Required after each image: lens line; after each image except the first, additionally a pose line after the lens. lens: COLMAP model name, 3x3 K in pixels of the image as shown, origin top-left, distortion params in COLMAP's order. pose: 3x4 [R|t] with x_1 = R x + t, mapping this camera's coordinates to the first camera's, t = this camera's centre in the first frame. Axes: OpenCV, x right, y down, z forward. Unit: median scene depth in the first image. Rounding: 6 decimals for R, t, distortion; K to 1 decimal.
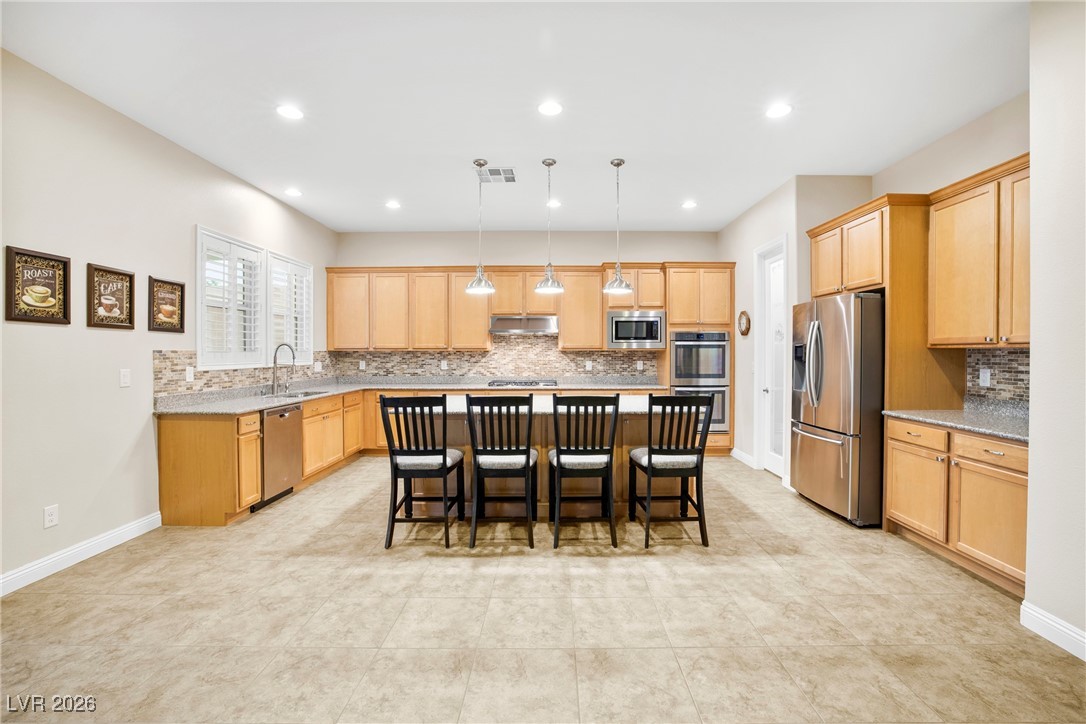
lens RADIAL K [[469.4, 0, 543.0], [0, 469.4, 362.0], [0, 0, 1]] dist [-0.054203, 0.020059]
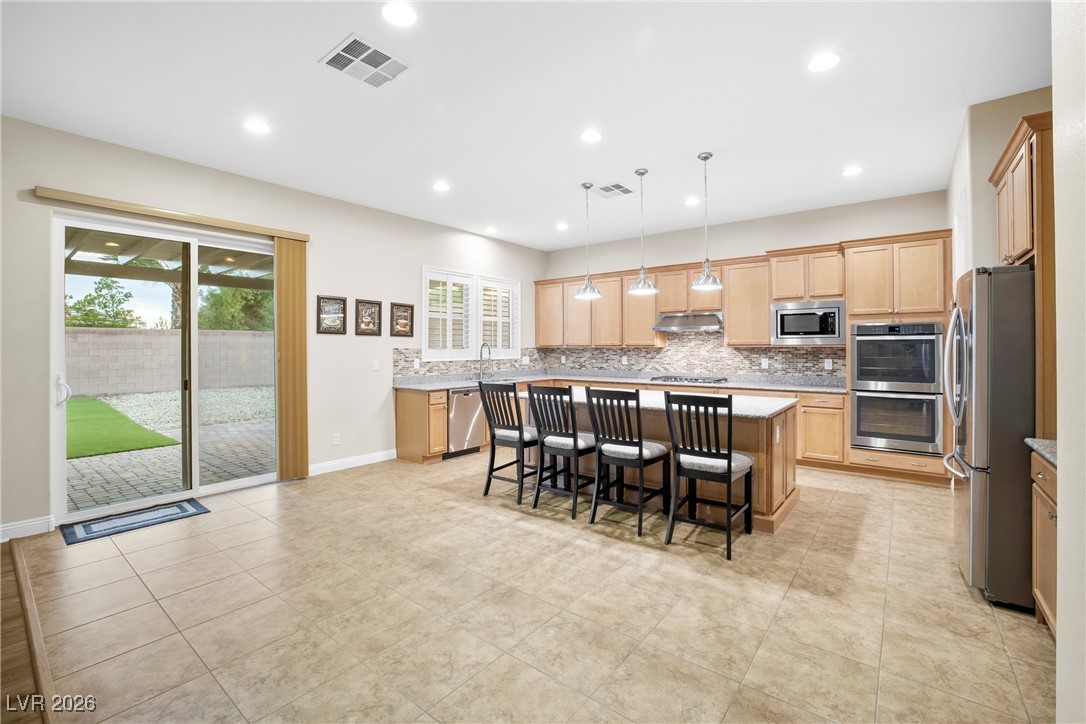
lens RADIAL K [[467.5, 0, 539.0], [0, 467.5, 352.3], [0, 0, 1]] dist [-0.053401, 0.017748]
pose [[0.782554, 0.004901, -0.622563, 0.548436], [-0.010932, 0.999923, -0.005869, -0.007259], [0.622486, 0.011399, 0.782548, 0.031407]]
